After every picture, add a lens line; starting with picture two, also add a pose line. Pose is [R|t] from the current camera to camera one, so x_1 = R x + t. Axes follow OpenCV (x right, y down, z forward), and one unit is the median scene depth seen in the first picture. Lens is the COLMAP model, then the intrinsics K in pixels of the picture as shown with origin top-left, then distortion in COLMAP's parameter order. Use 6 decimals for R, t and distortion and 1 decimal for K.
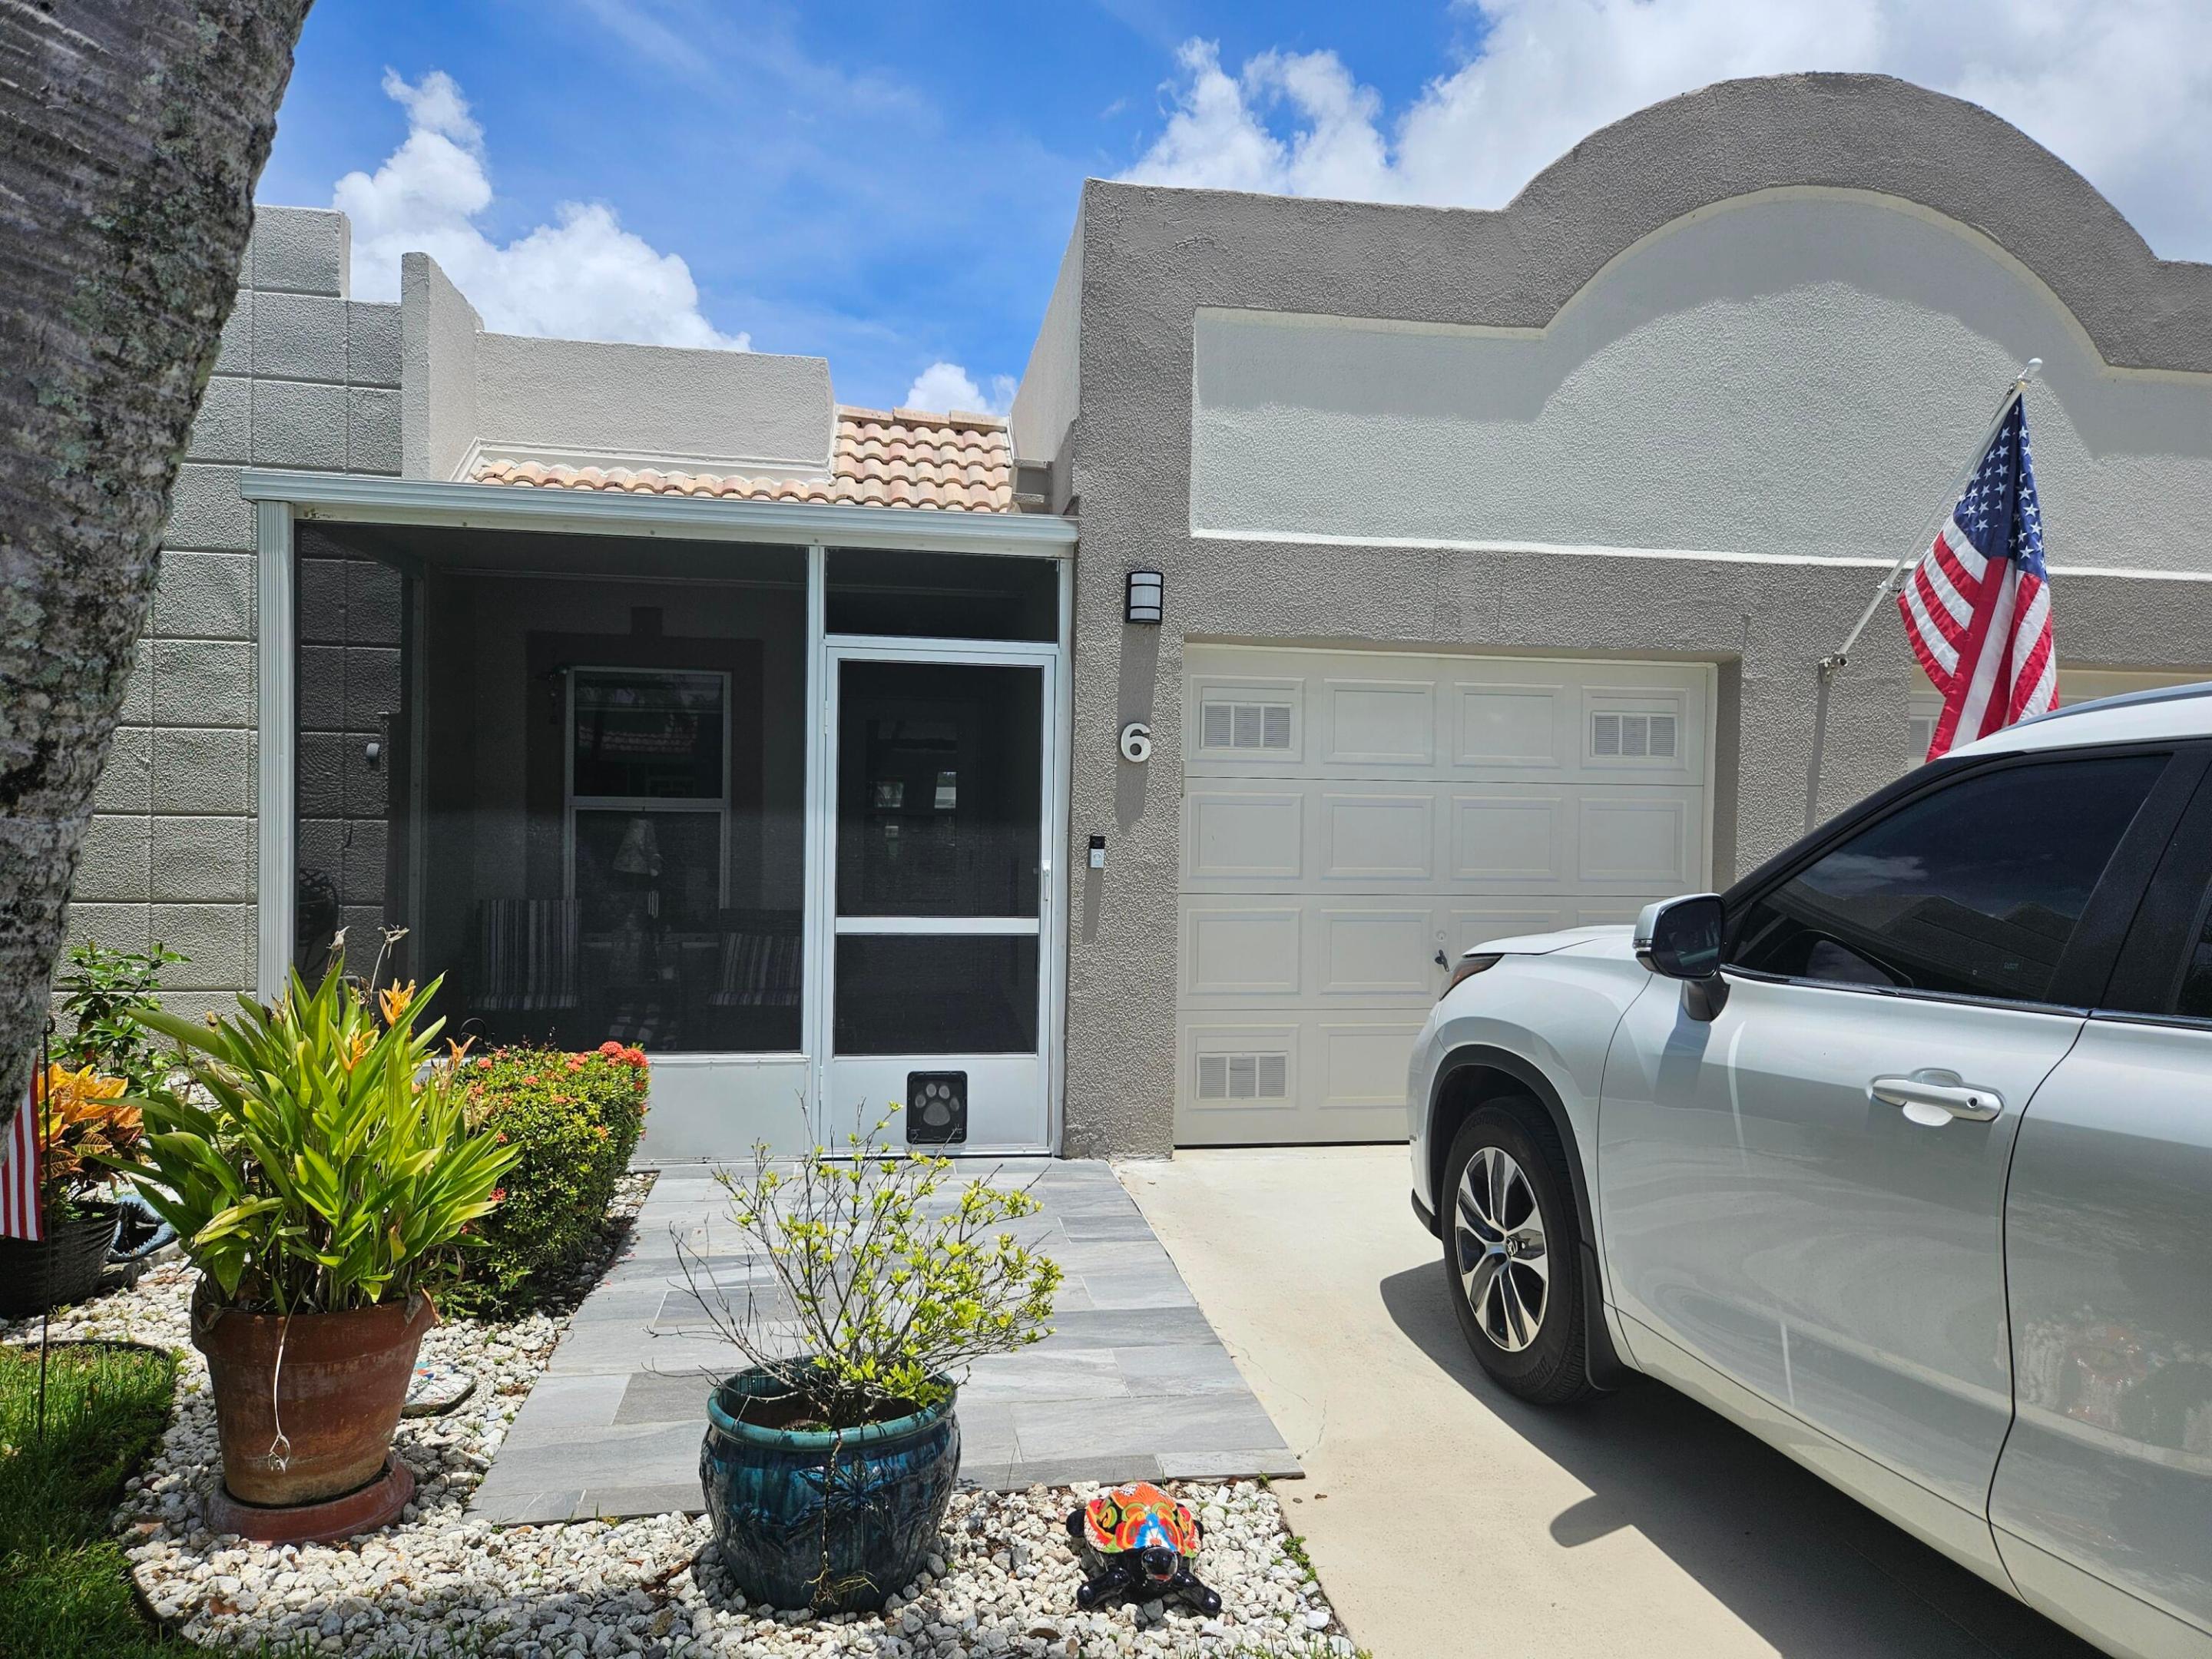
lens RADIAL K [[1477.4, 0, 1102.0], [0, 1477.4, 827.3], [0, 0, 1]] dist [0.075974, -0.068036]
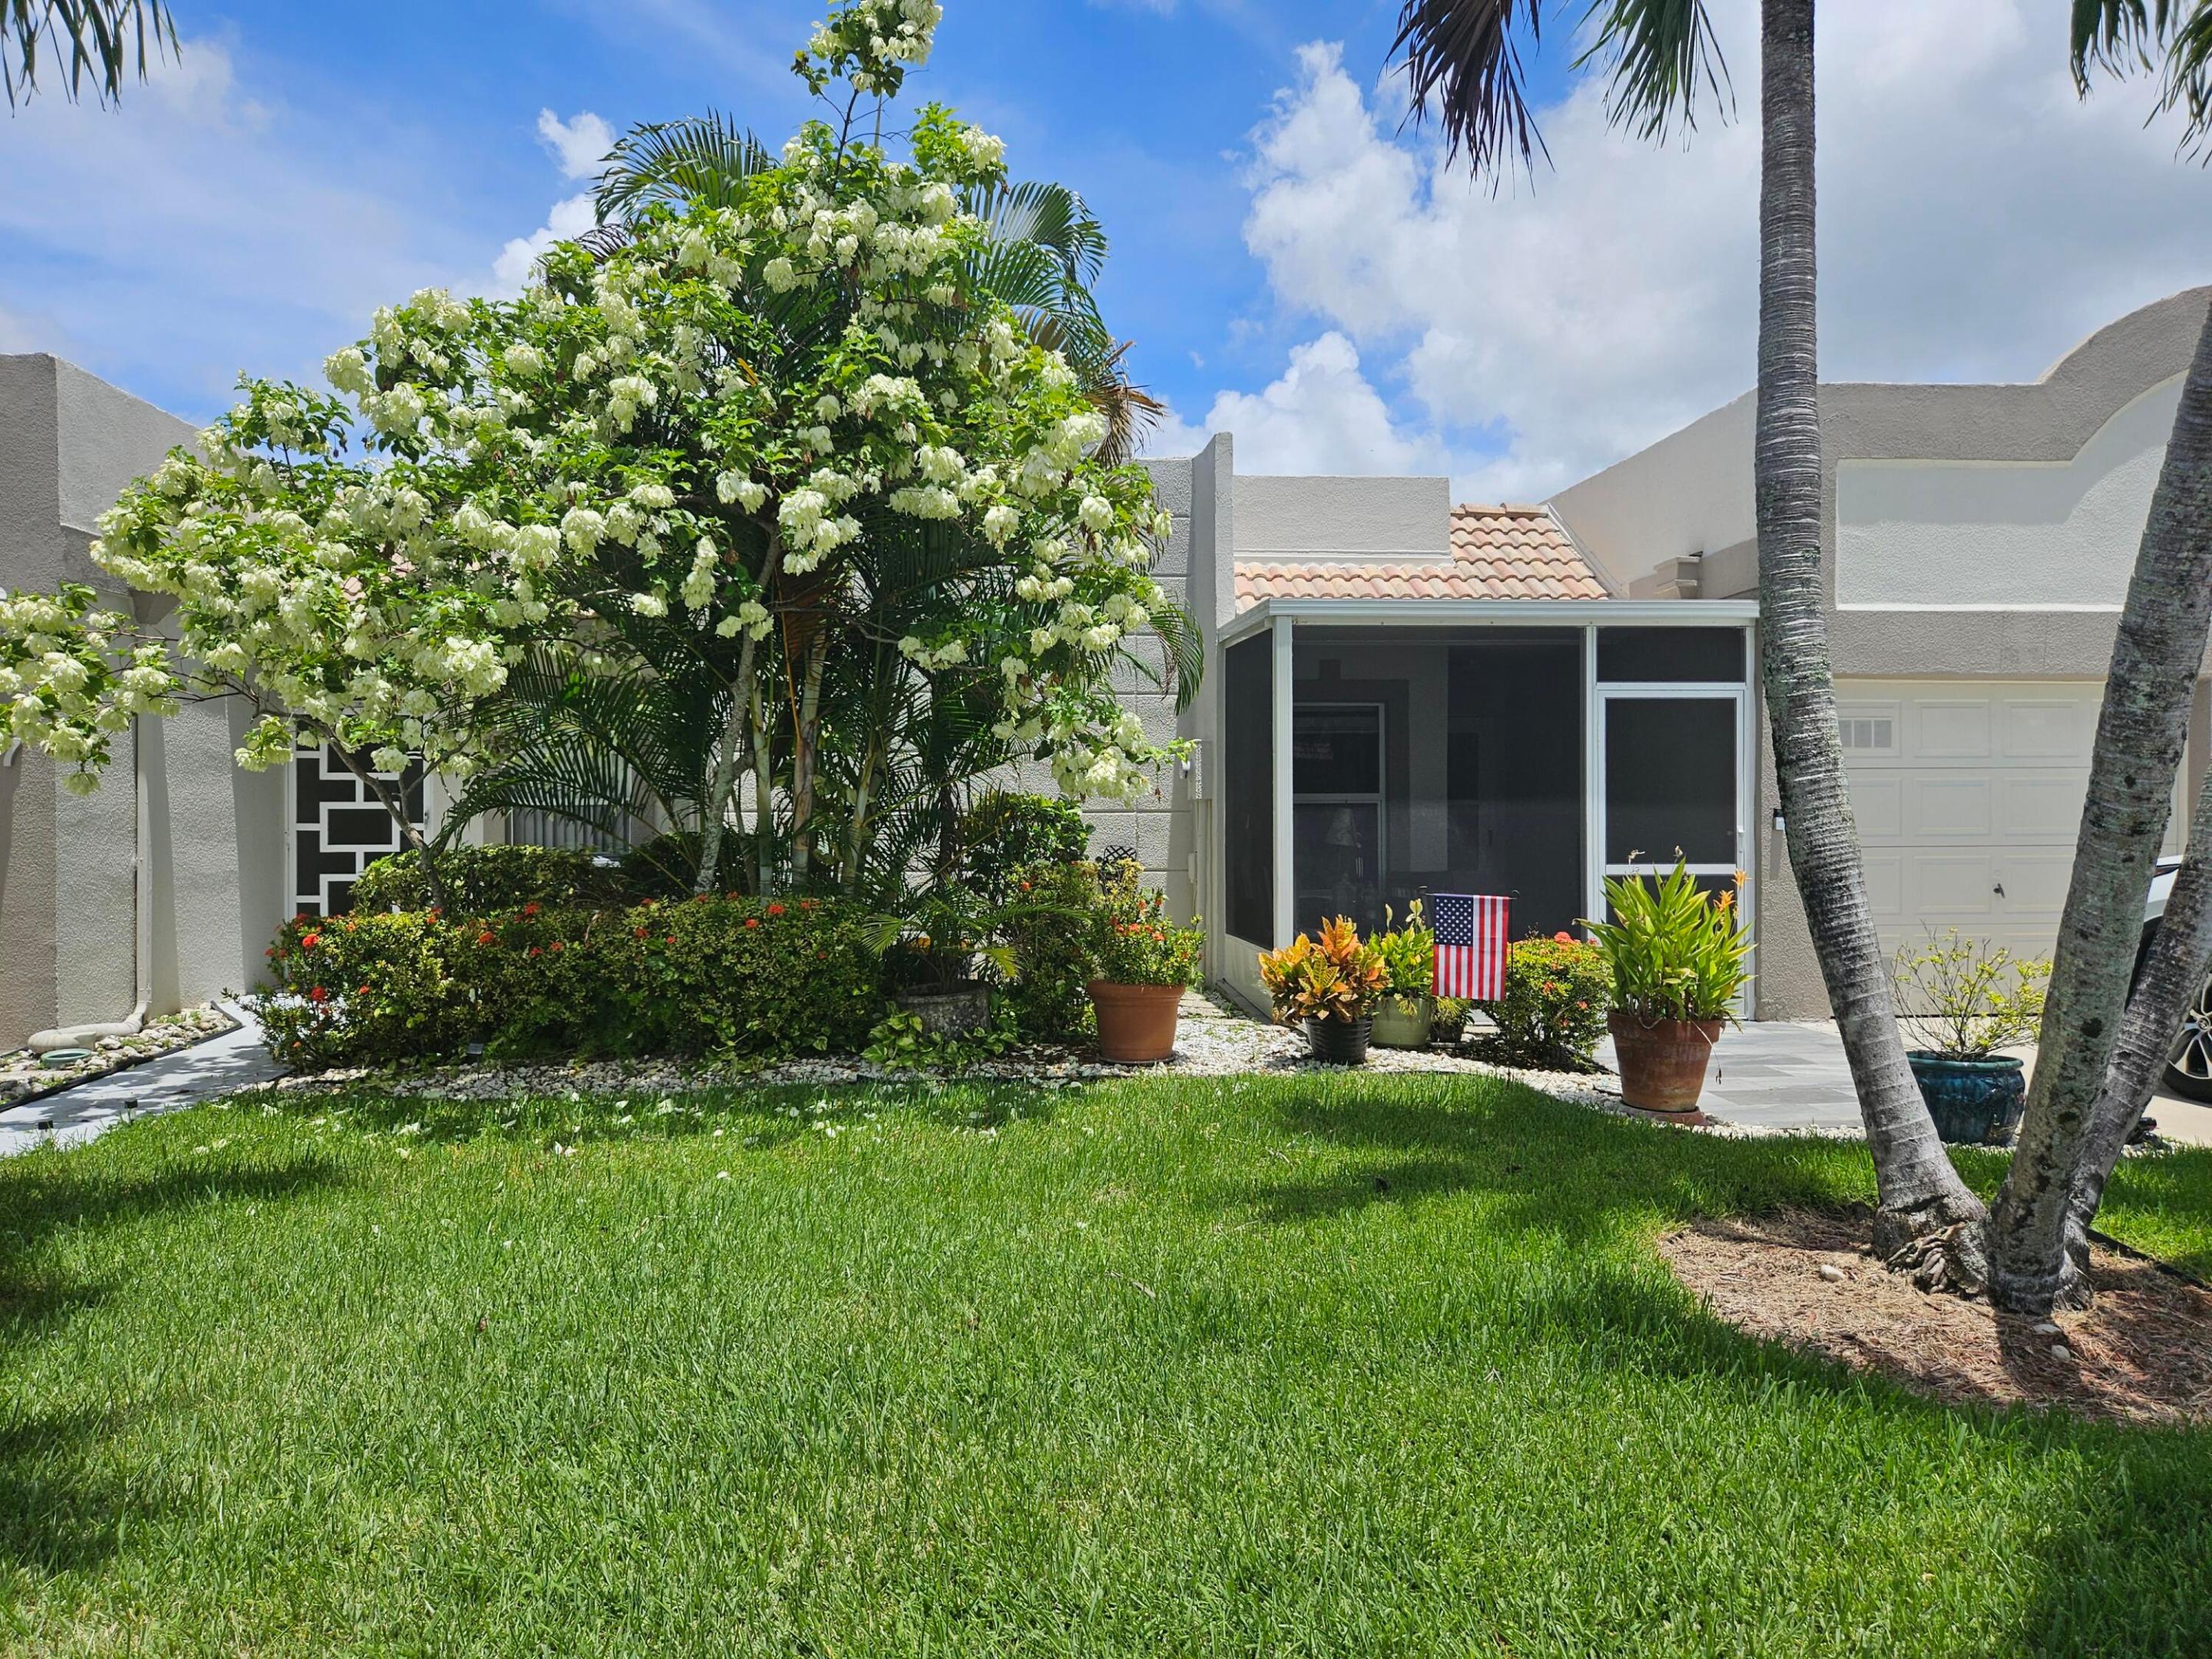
lens RADIAL K [[1510.3, 0, 1095.8], [0, 1510.3, 819.3], [0, 0, 1]] dist [0.113146, -0.089540]
pose [[0.998276, -0.020745, -0.054907, -0.612687], [0.020361, 0.999764, -0.007543, 0.014287], [0.055051, 0.006412, 0.998463, -0.614488]]
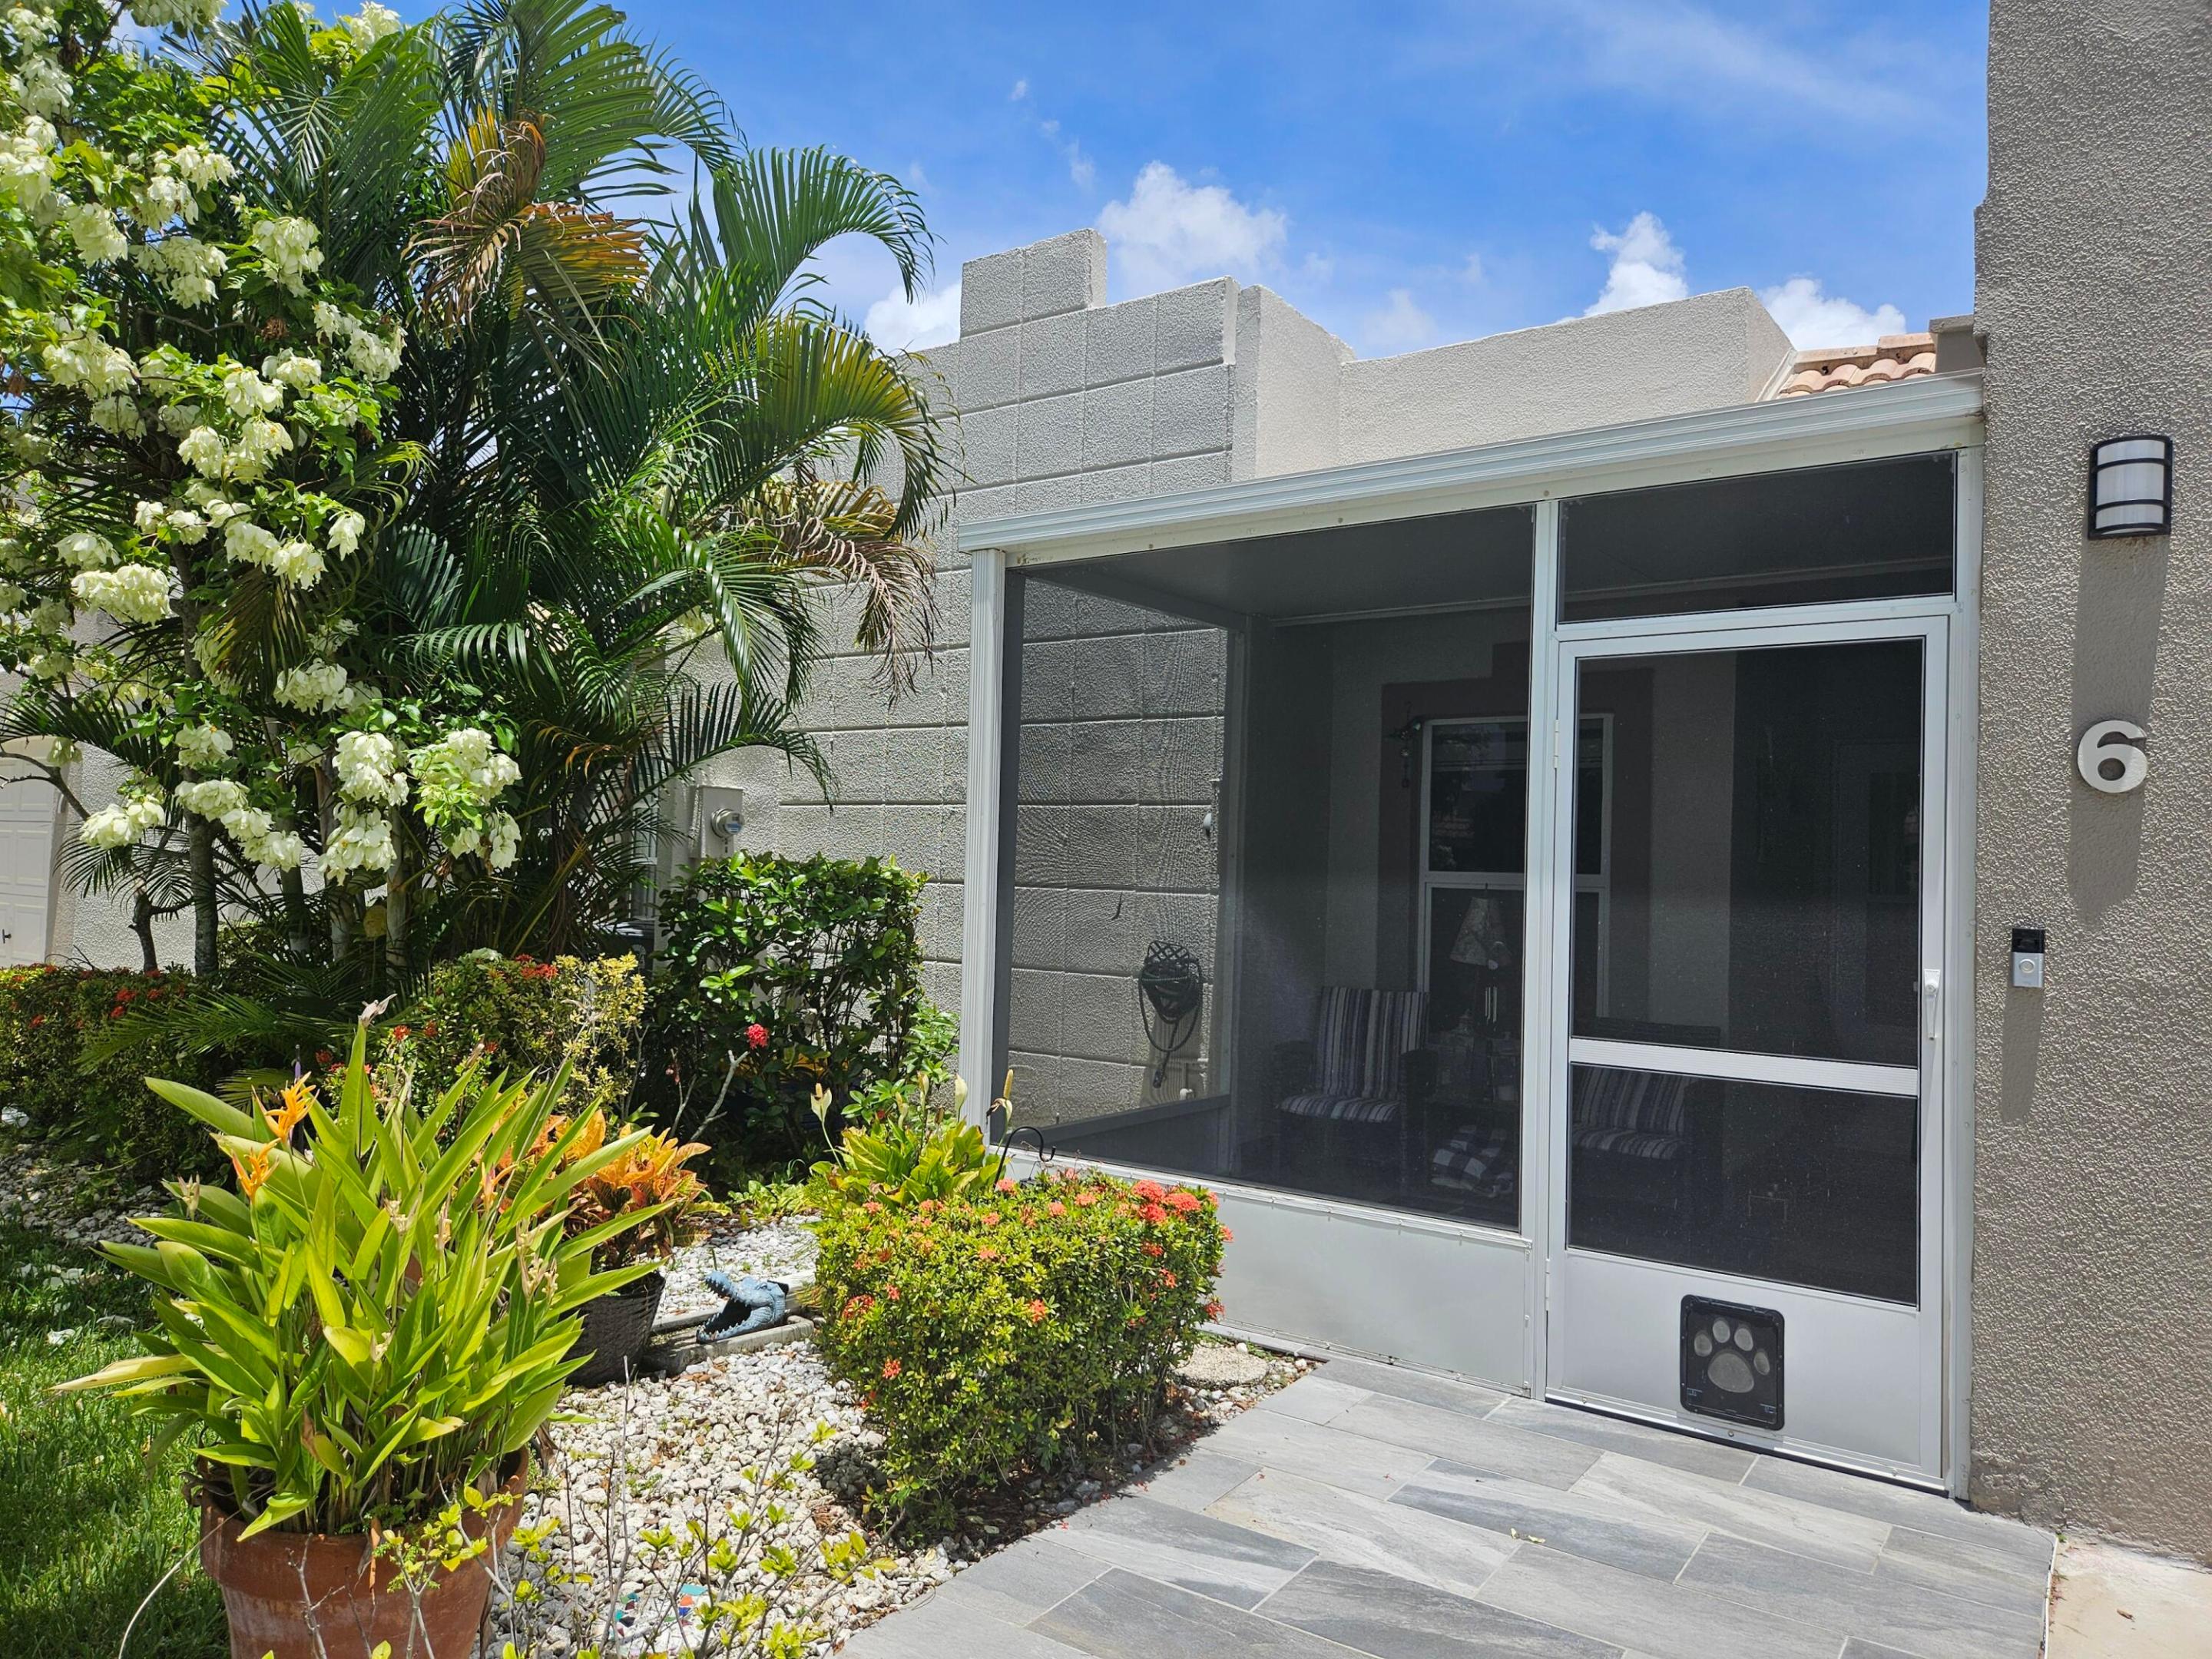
lens RADIAL K [[1477.4, 0, 1102.0], [0, 1477.4, 827.3], [0, 0, 1]] dist [0.075974, -0.068036]
pose [[0.721885, -0.020094, -0.691722, 0.135452], [-0.025253, 0.998148, -0.055349, 0.007785], [0.691553, 0.057423, 0.720040, 0.351331]]
